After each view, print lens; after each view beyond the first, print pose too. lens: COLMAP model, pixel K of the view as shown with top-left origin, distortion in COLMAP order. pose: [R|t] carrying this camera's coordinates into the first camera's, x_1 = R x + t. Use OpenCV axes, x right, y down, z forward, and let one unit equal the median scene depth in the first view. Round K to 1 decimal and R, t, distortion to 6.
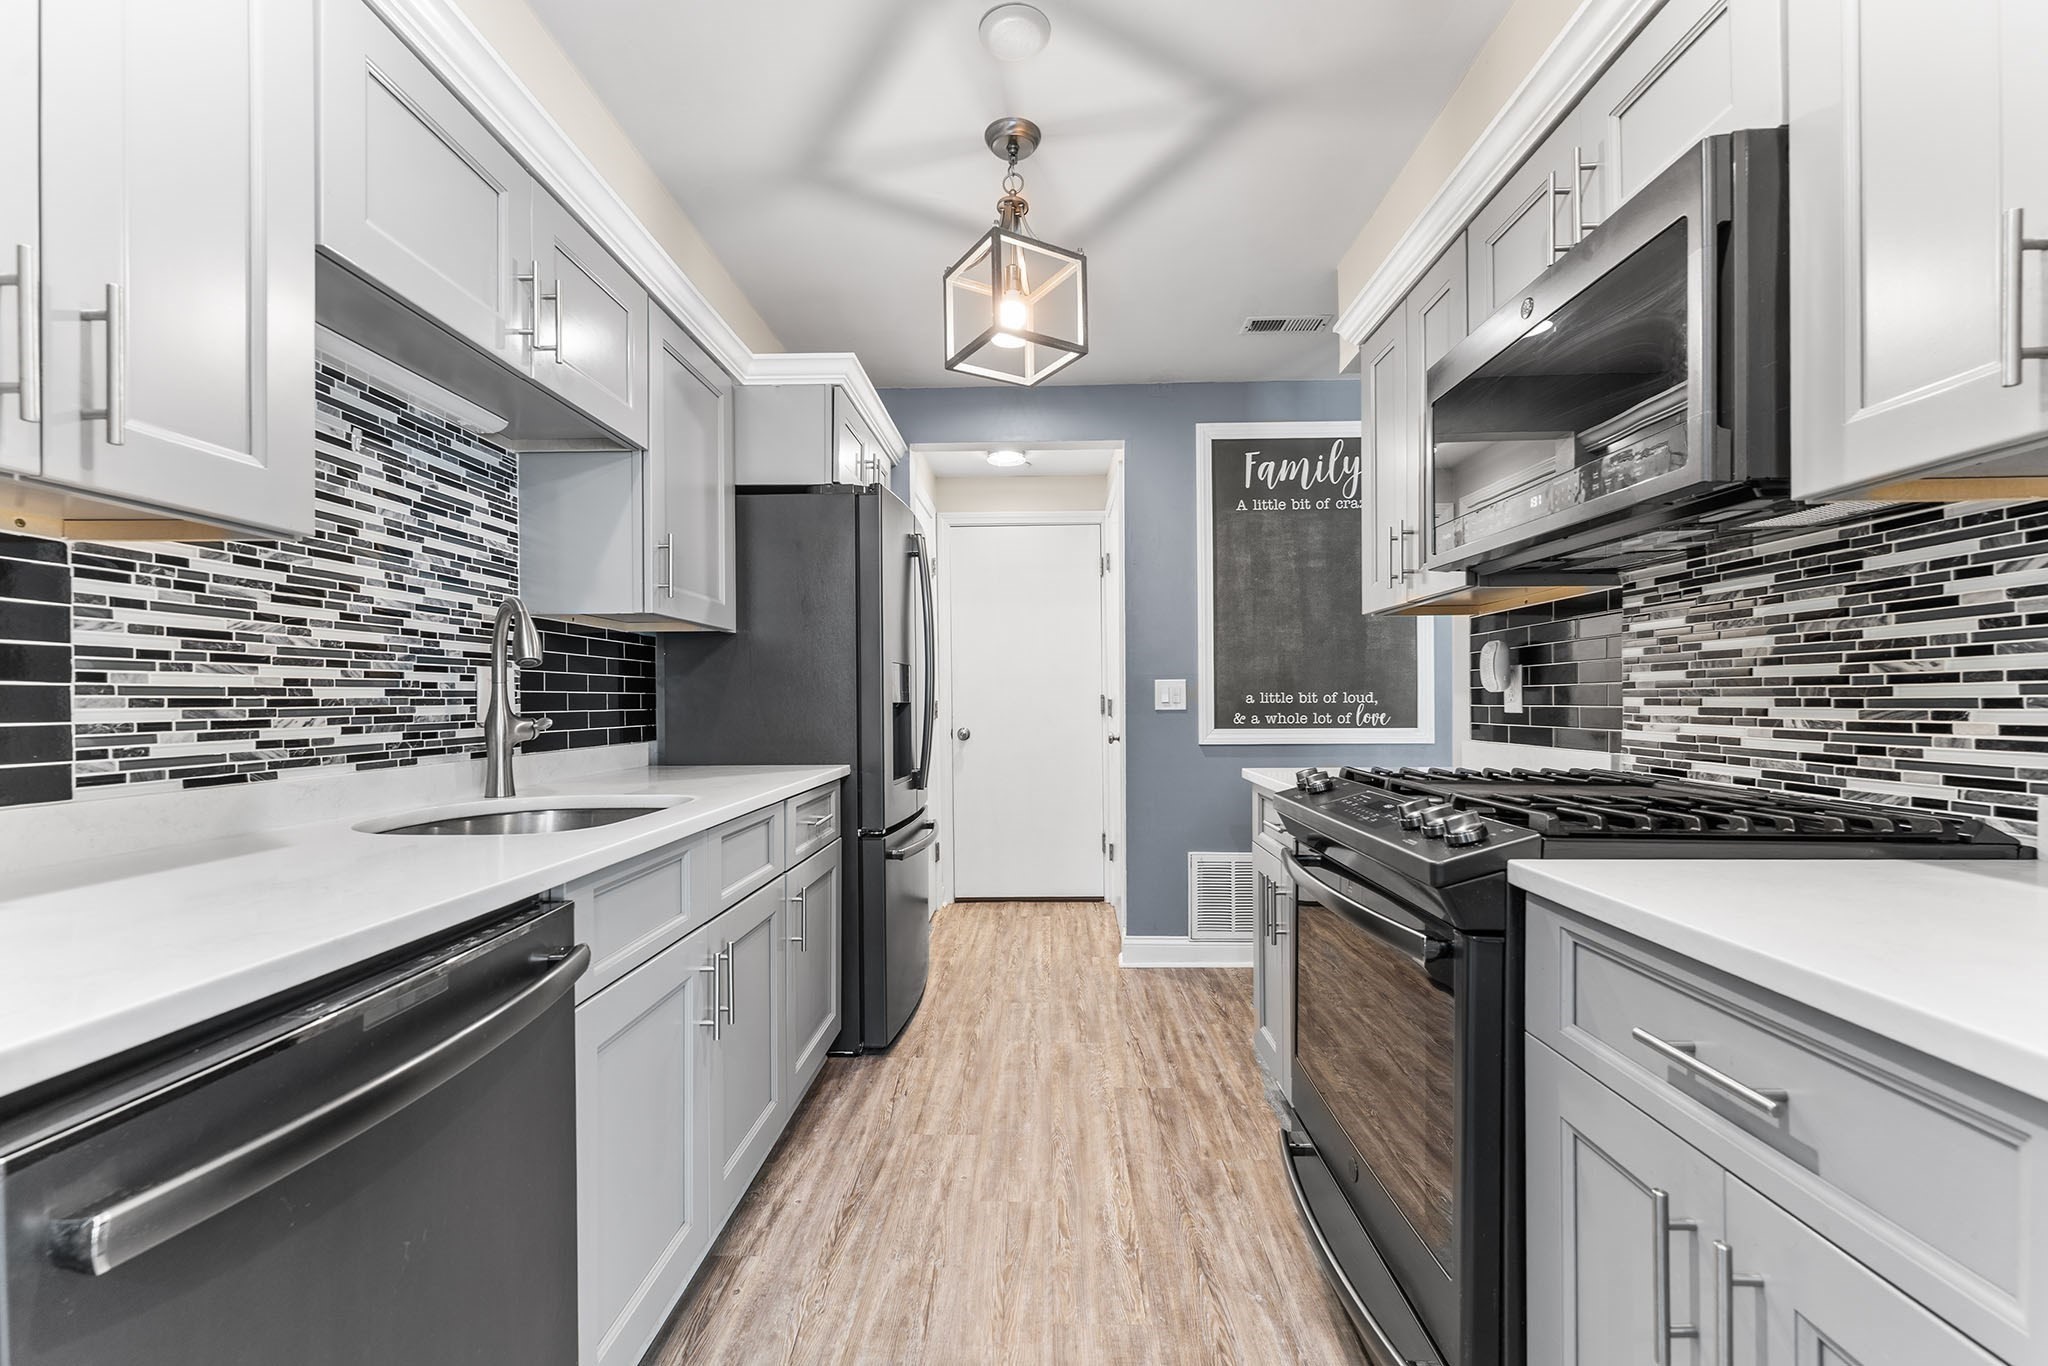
lens RADIAL K [[843.3, 0, 1031.3], [0, 843.3, 702.3], [0, 0, 1]] dist [0.000198, -0.000598]
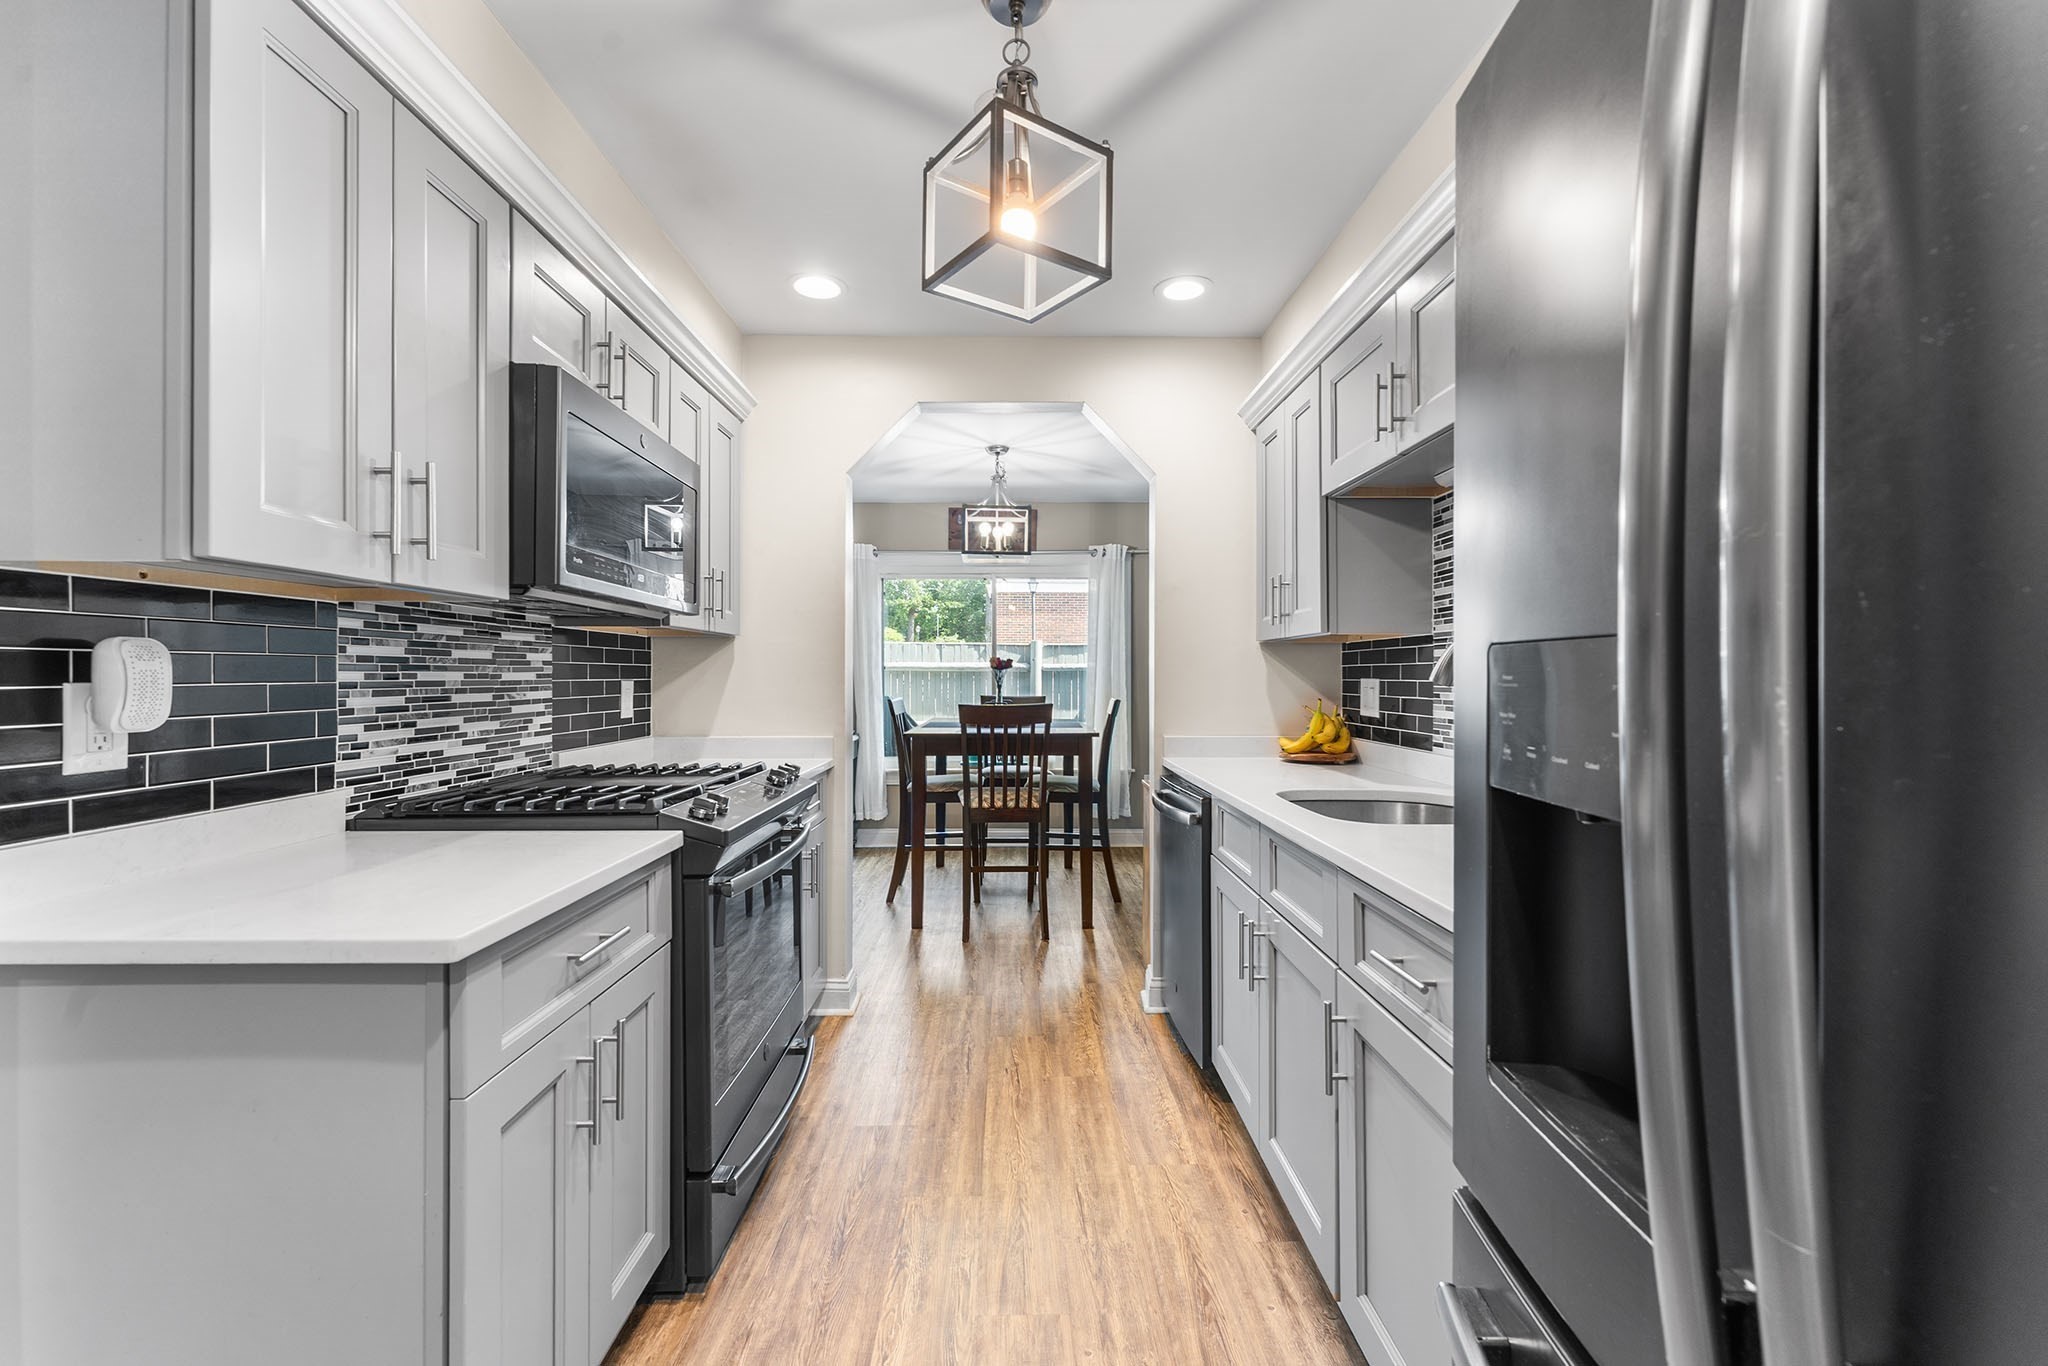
lens RADIAL K [[851.0, 0, 1015.6], [0, 851.0, 673.5], [0, 0, 1]] dist [0.000996, -0.000069]
pose [[-0.999569, 0.005682, -0.028785, 0.005105], [0.005639, 0.999983, 0.001561, -0.058182], [0.028793, 0.001398, -0.999584, 1.905345]]
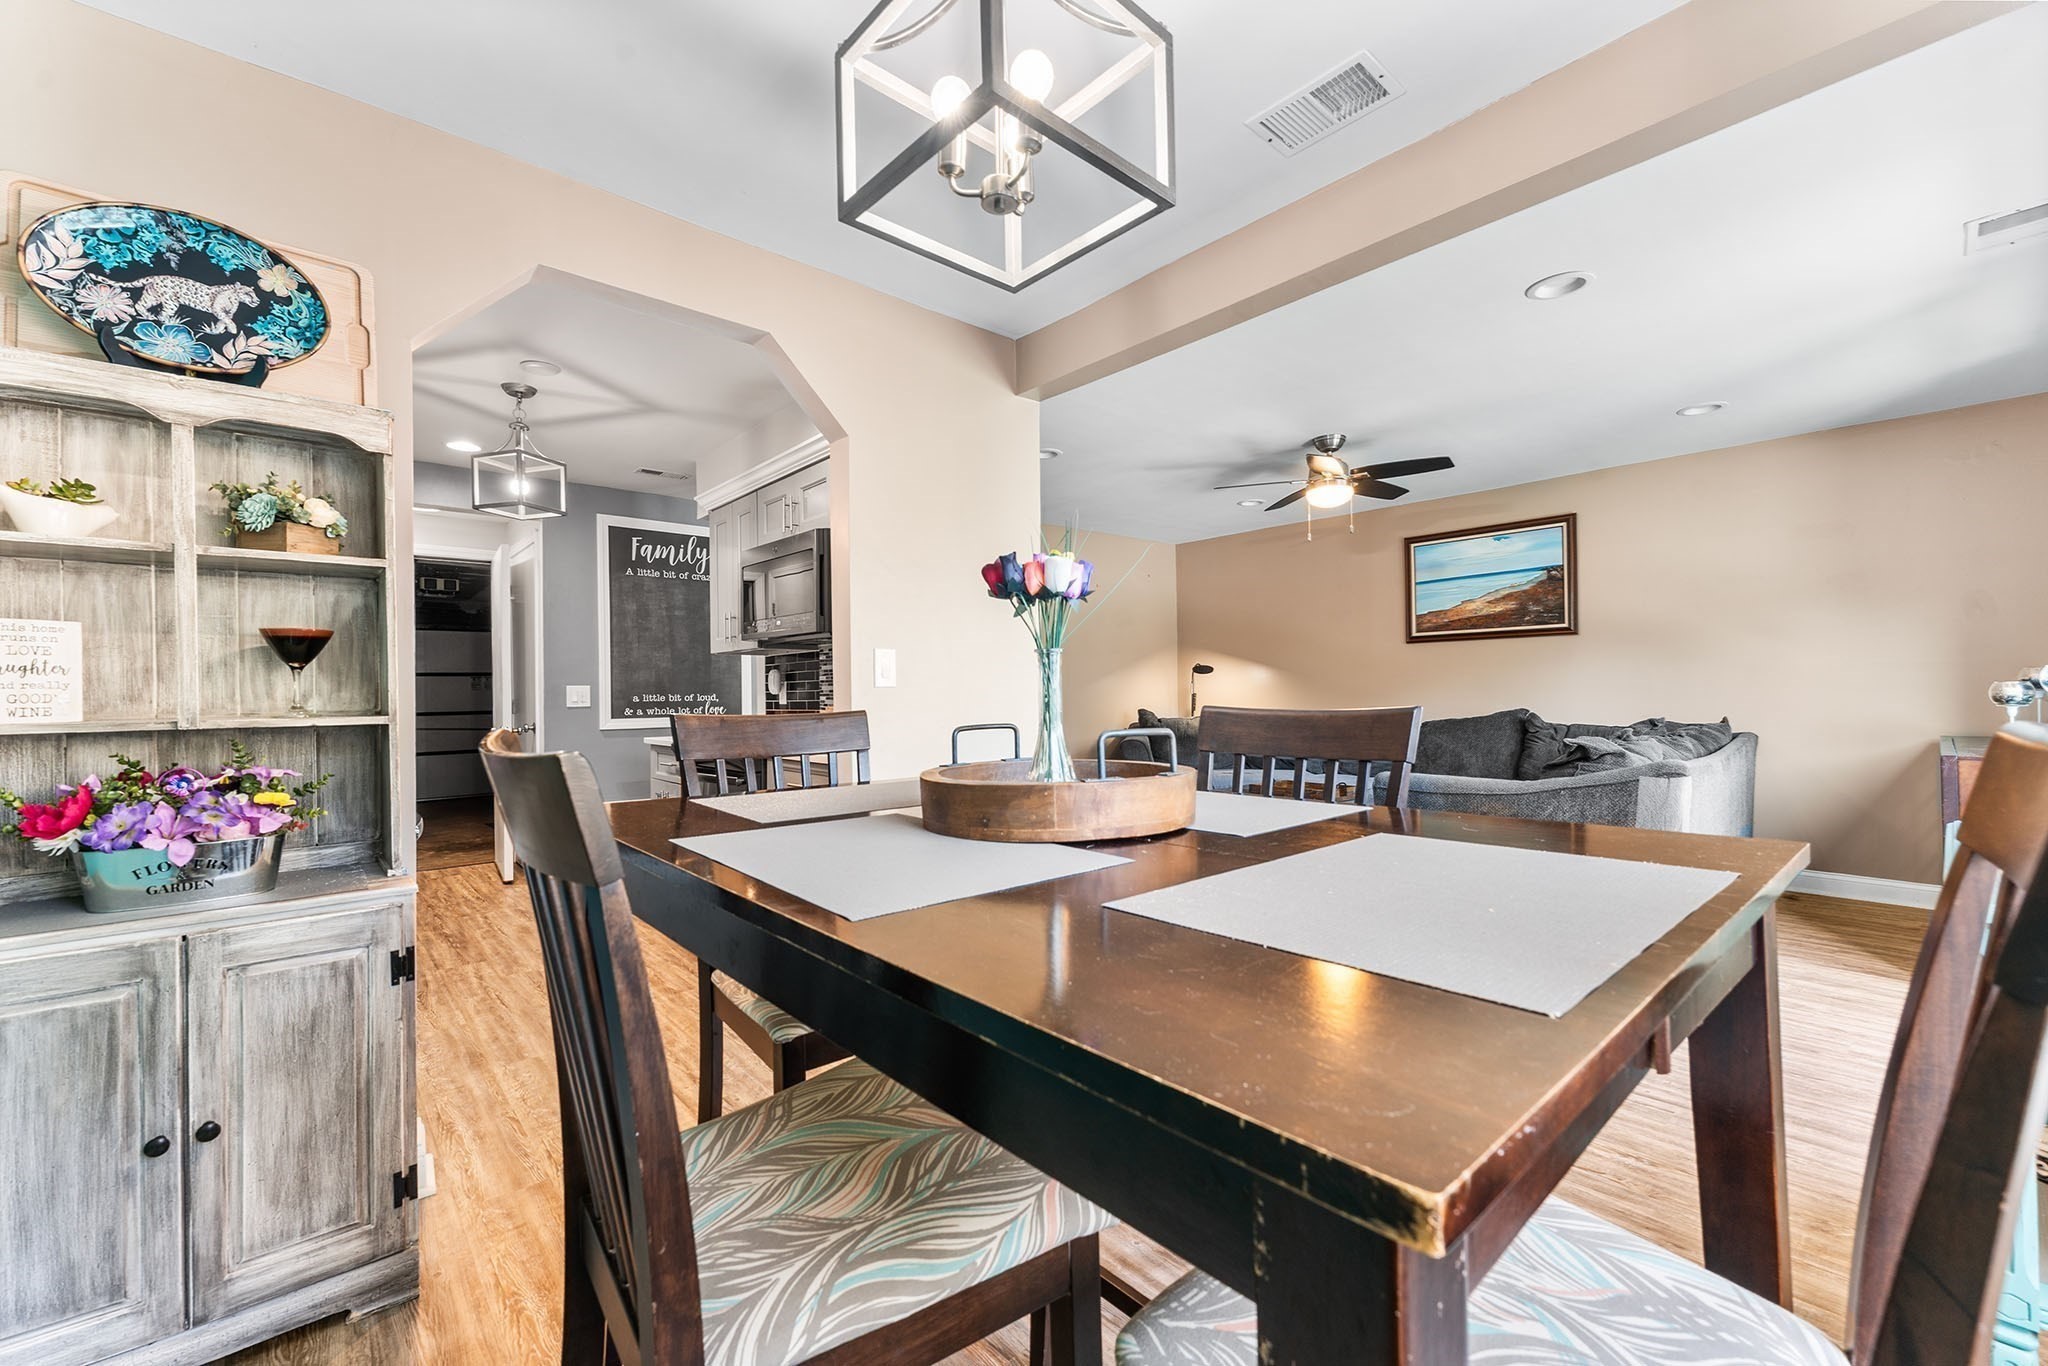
lens RADIAL K [[830.1, 0, 1024.0], [0, 830.1, 683.0], [0, 0, 1]] dist [0.003113, -0.000134]
pose [[0.735501, 0.002844, 0.677518, -0.468872], [0.011738, 0.999788, -0.016940, 0.002153], [-0.677422, 0.020412, 0.735311, -1.123691]]
